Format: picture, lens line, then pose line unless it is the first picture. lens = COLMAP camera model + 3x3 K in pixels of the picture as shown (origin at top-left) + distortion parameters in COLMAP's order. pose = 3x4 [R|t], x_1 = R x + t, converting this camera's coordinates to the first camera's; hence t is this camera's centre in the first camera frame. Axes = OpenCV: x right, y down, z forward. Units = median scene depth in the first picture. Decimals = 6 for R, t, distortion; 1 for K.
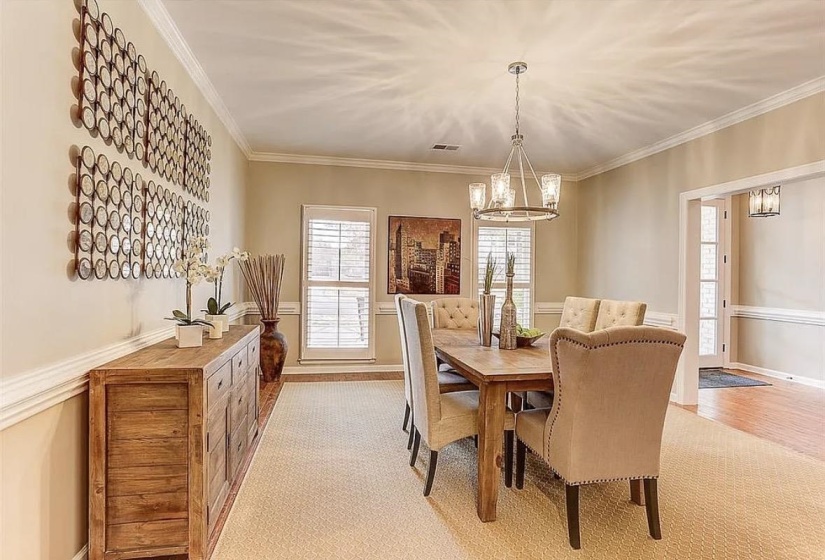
lens RADIAL K [[424.0, 0, 402.6], [0, 424.0, 280.7], [0, 0, 1]] dist [-0.012574, 0.000279]
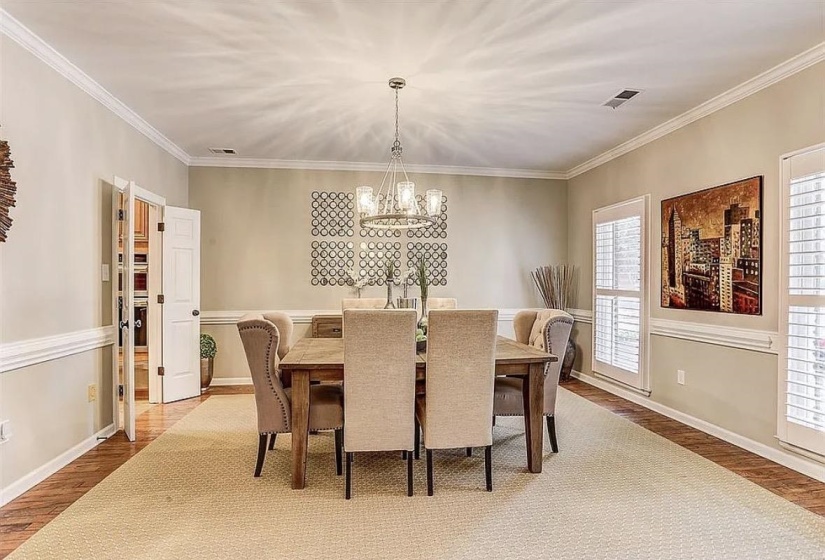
lens RADIAL K [[424.0, 0, 402.6], [0, 424.0, 280.7], [0, 0, 1]] dist [-0.012574, 0.000279]
pose [[-0.072554, -0.018741, -0.997188, 0.717787], [-0.009054, 0.999795, -0.018131, 0.002410], [0.997323, 0.007713, -0.072709, 0.600485]]
